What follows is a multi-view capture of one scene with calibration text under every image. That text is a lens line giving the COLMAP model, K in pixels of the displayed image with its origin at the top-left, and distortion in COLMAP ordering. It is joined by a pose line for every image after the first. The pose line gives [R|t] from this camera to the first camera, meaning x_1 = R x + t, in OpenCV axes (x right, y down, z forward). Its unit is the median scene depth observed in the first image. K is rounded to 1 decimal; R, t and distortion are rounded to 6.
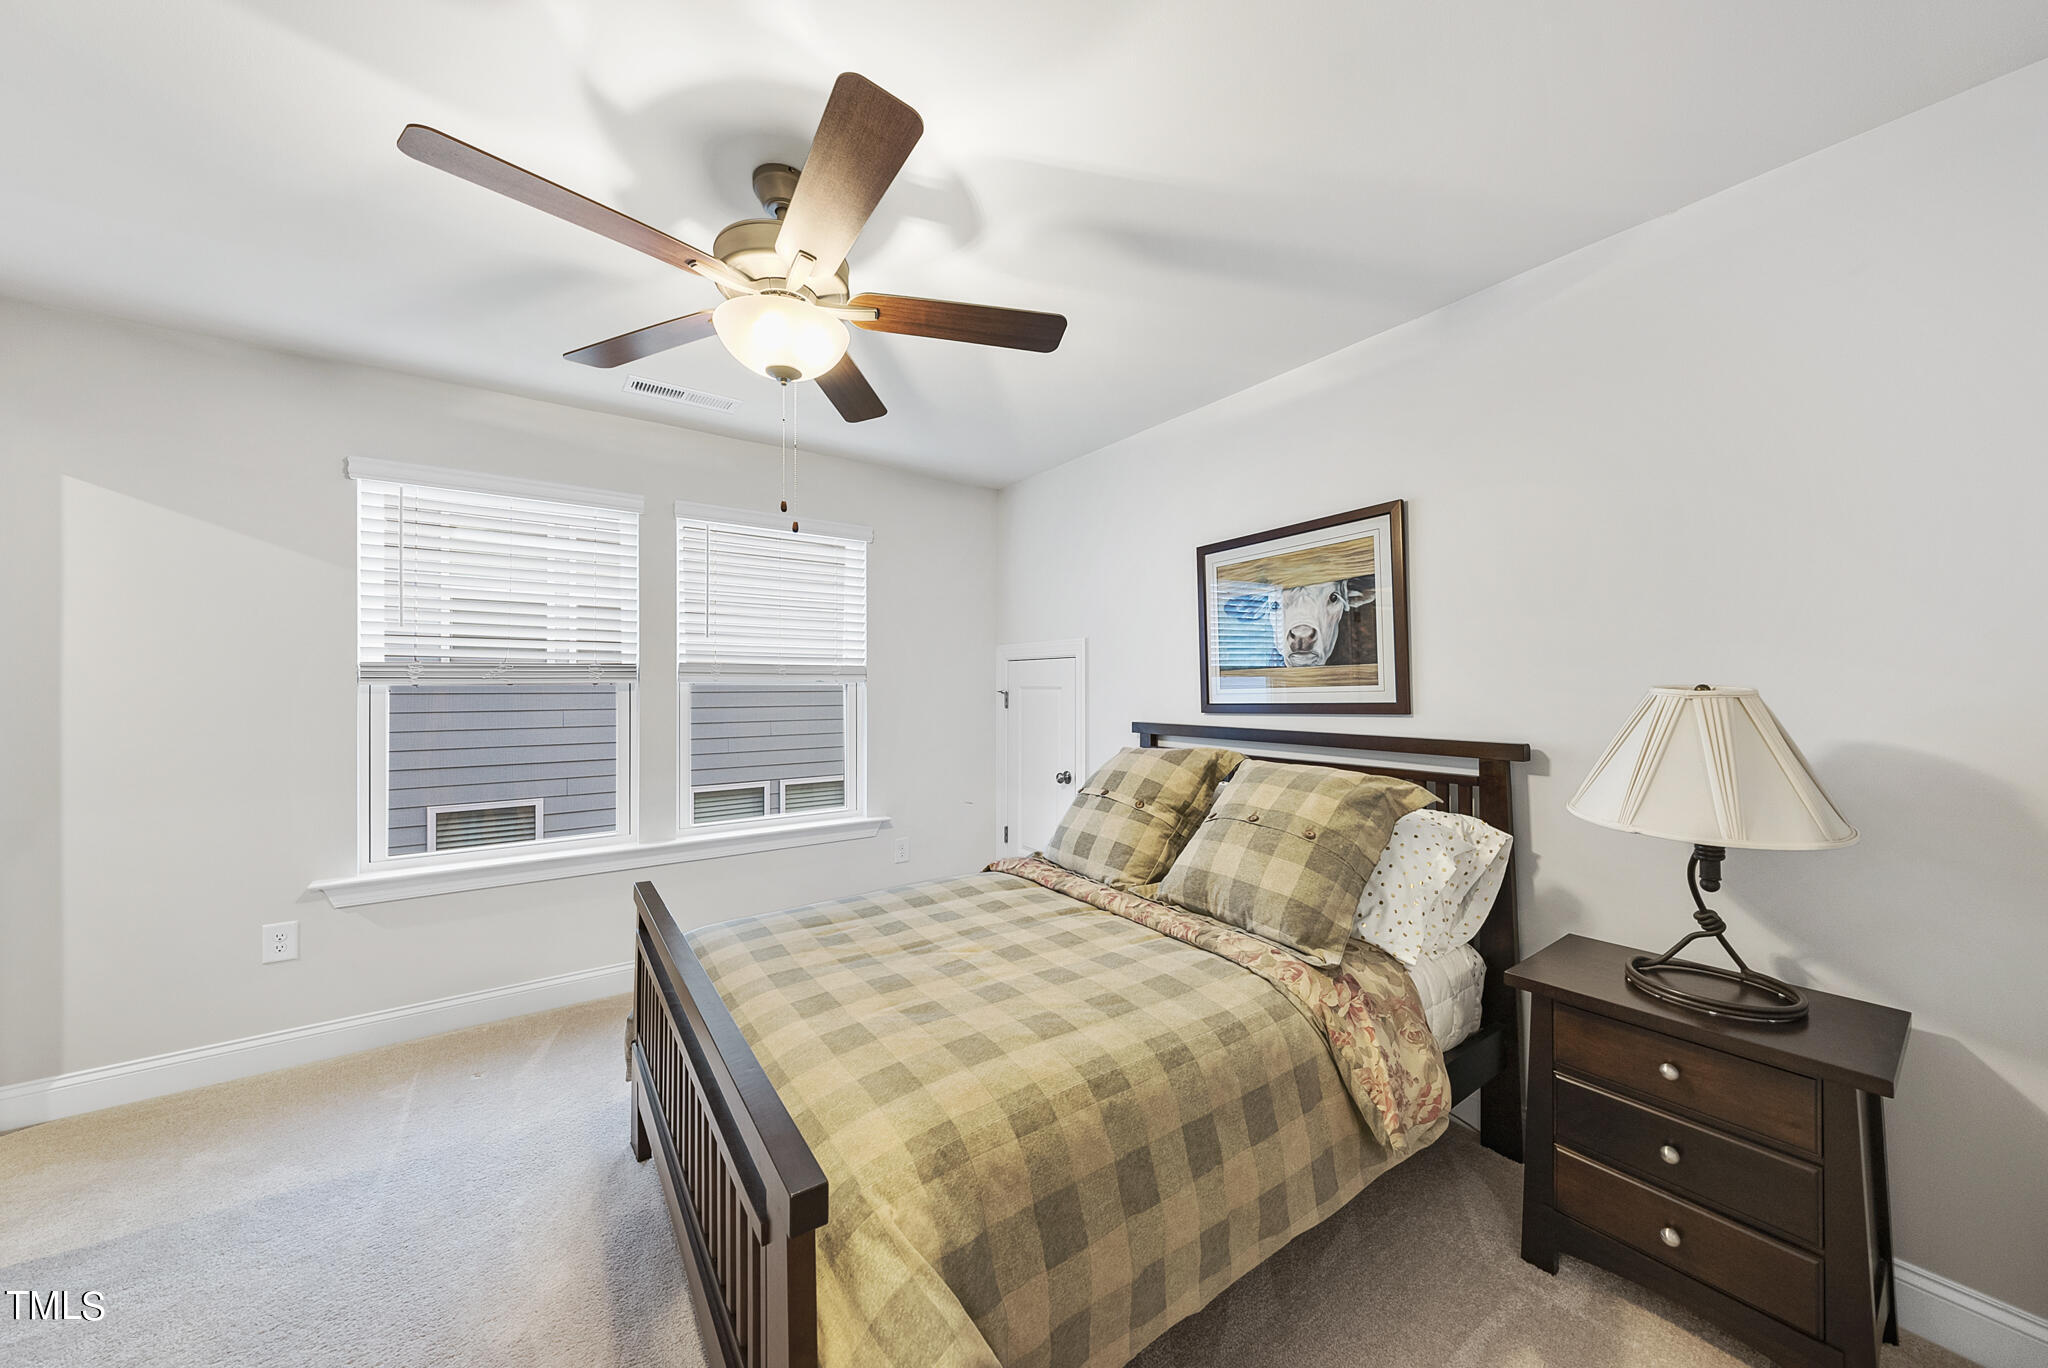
lens RADIAL K [[702.2, 0, 1029.0], [0, 702.2, 687.1], [0, 0, 1]] dist [-0.009291, -0.000747]
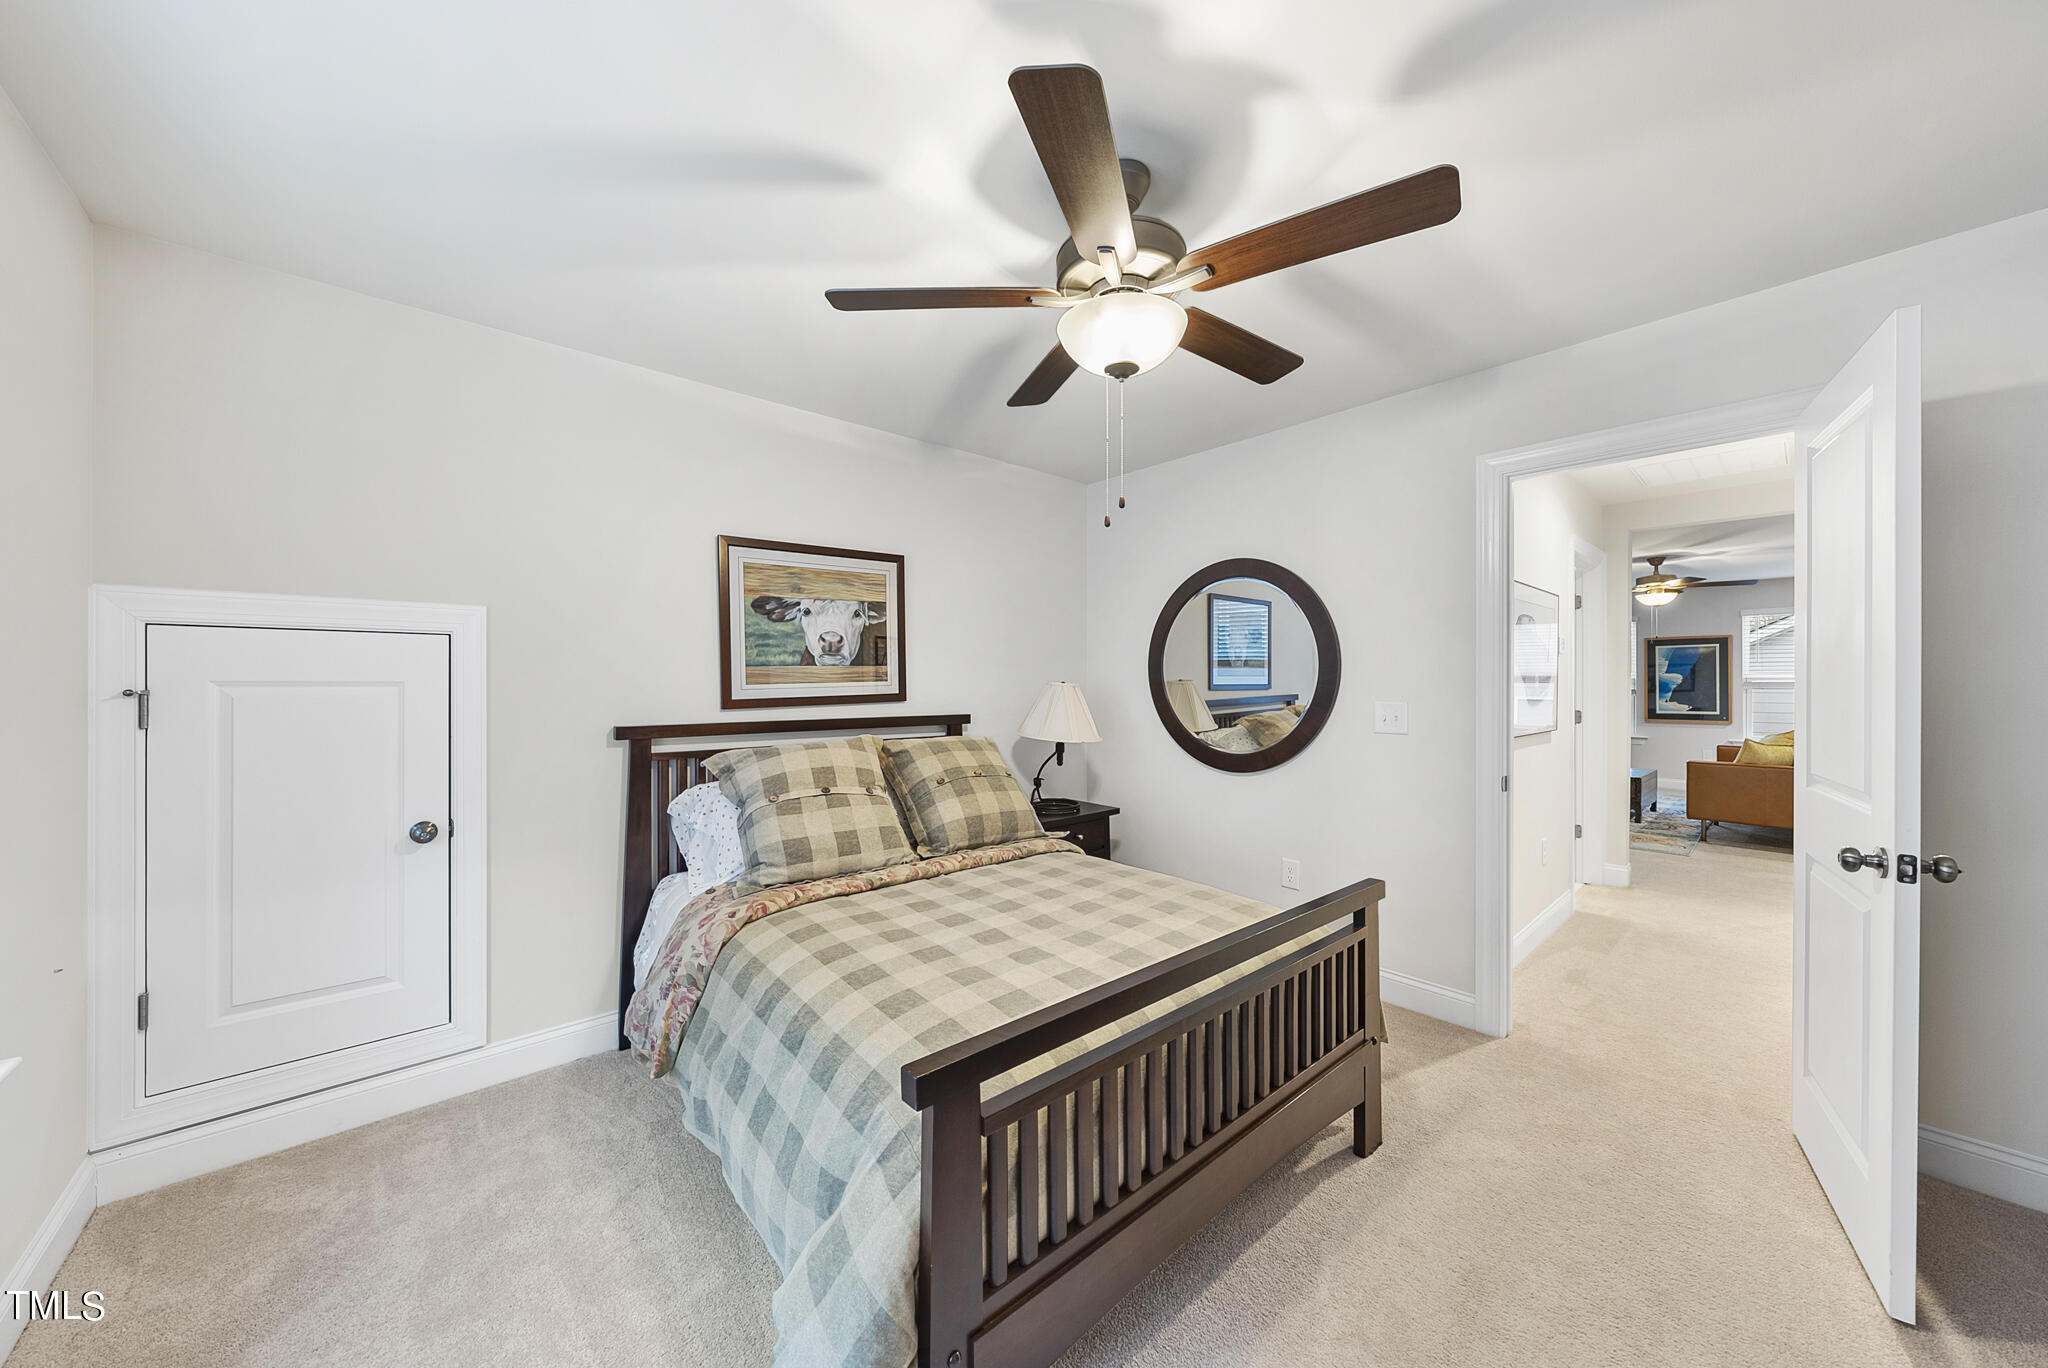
lens RADIAL K [[702.2, 0, 1019.1], [0, 702.2, 681.2], [0, 0, 1]] dist [-0.009291, -0.000747]
pose [[-0.088441, 0.006908, 0.996058, -0.883589], [0.003443, 0.999972, -0.006629, 0.007079], [-0.996076, 0.002843, -0.088462, 0.816439]]
